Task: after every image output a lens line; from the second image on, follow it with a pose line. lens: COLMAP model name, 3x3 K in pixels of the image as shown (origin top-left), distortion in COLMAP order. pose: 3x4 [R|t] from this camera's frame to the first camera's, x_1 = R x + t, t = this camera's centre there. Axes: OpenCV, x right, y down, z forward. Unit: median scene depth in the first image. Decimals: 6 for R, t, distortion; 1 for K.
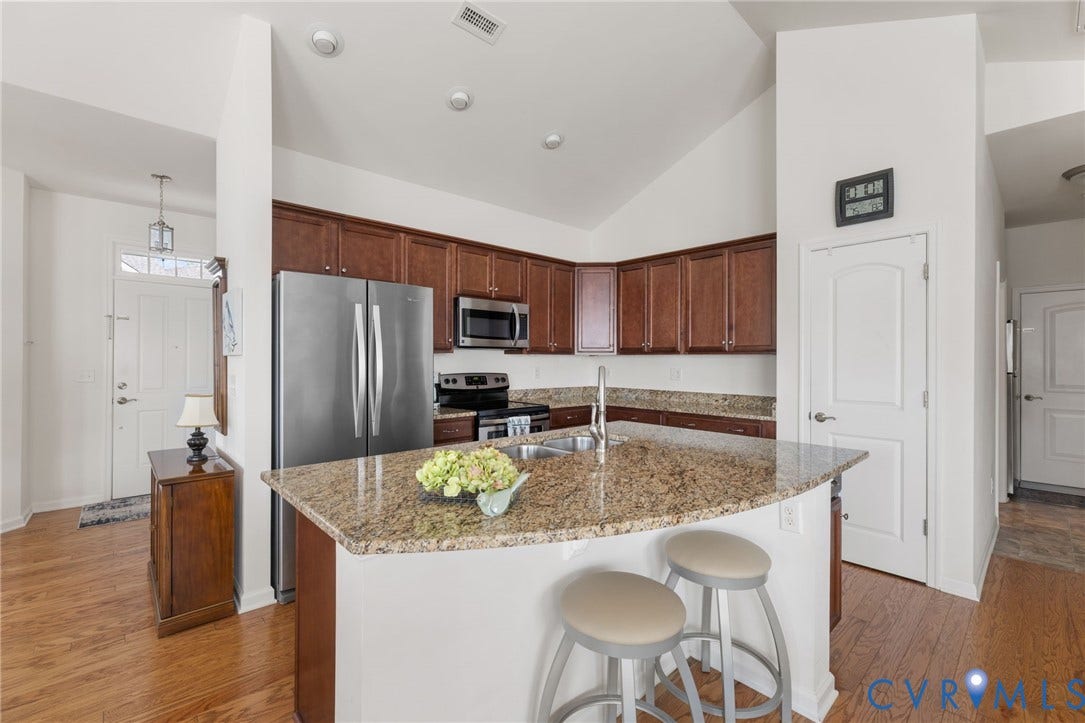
lens RADIAL K [[462.8, 0, 542.5], [0, 462.8, 361.5], [0, 0, 1]] dist [-0.001232, -0.000102]
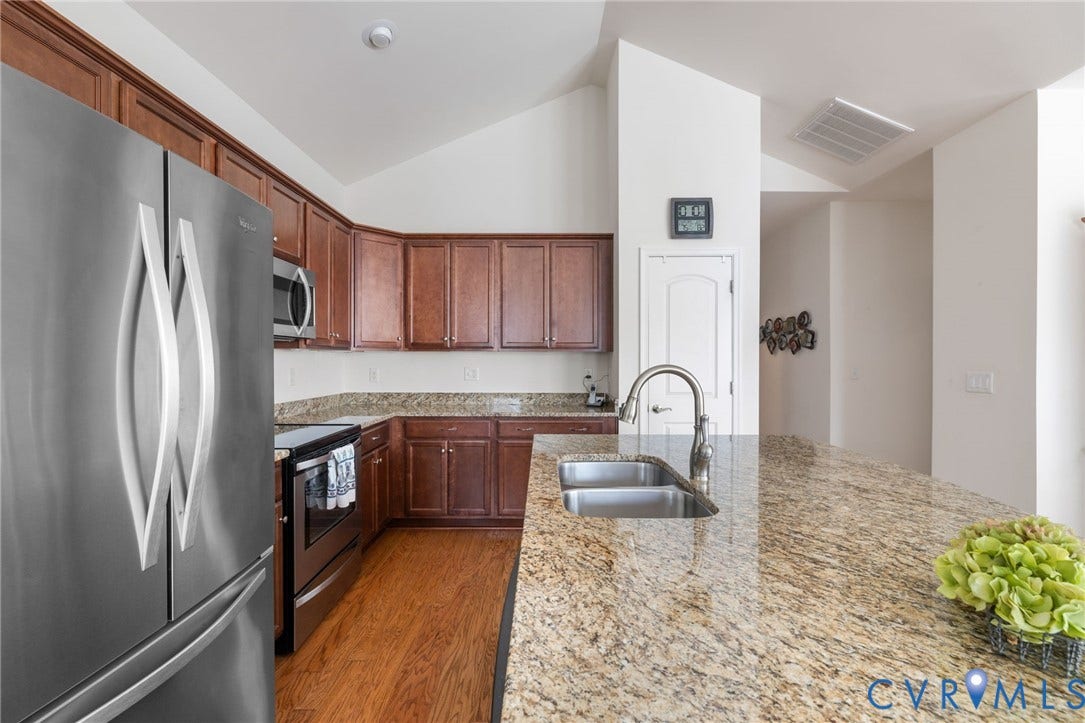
lens RADIAL K [[462.8, 0, 542.5], [0, 462.8, 361.5], [0, 0, 1]] dist [-0.001232, -0.000102]
pose [[0.688889, -0.007138, 0.724832, -0.314445], [0.004014, 0.999974, 0.006033, -0.000495], [-0.724856, -0.001247, 0.688900, 0.361688]]
